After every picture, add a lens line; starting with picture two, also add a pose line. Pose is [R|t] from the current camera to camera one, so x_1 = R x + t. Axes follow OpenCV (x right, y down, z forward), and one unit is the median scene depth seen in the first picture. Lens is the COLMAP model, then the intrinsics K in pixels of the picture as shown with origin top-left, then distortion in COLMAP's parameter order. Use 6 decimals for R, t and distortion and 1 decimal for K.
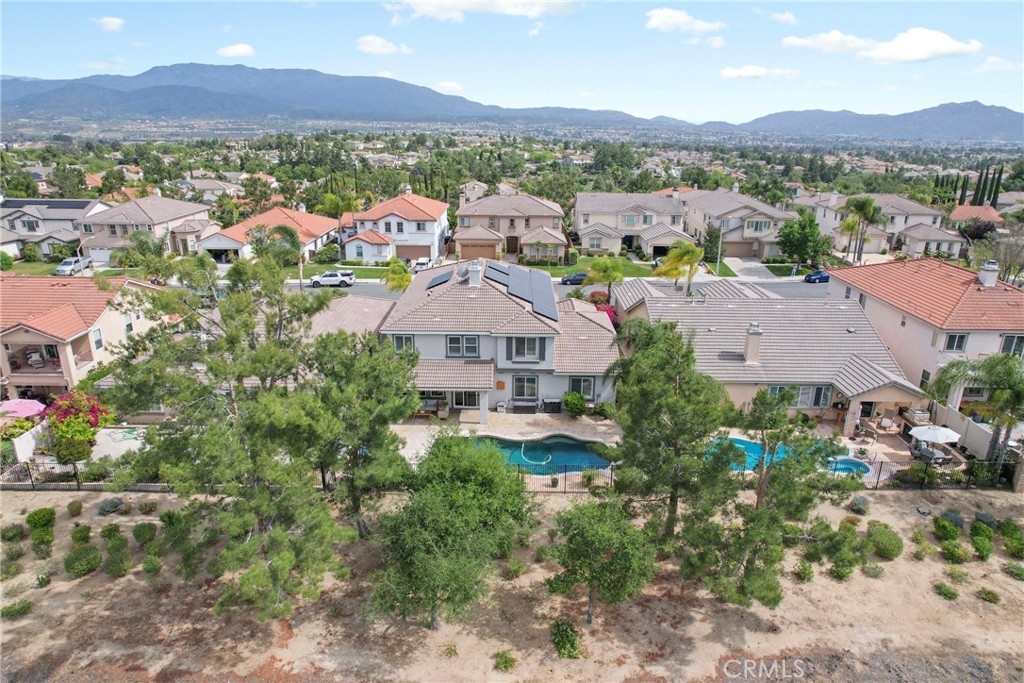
lens RADIAL K [[653.3, 0, 513.8], [0, 653.3, 346.0], [0, 0, 1]] dist [-0.070140, 0.049858]
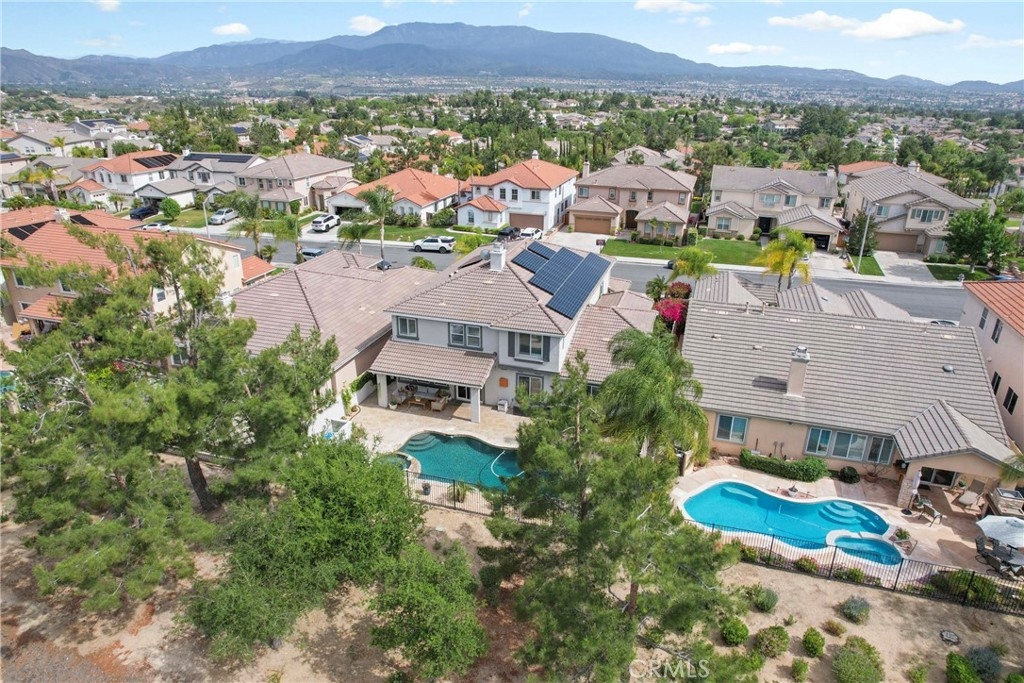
lens RADIAL K [[653.3, 0, 511.8], [0, 653.3, 343.3], [0, 0, 1]] dist [-0.070140, 0.049858]
pose [[0.954925, 0.110818, -0.275388, 0.114187], [-0.095869, 0.993122, 0.067208, -0.027532], [0.280942, -0.037777, 0.958981, 0.059364]]
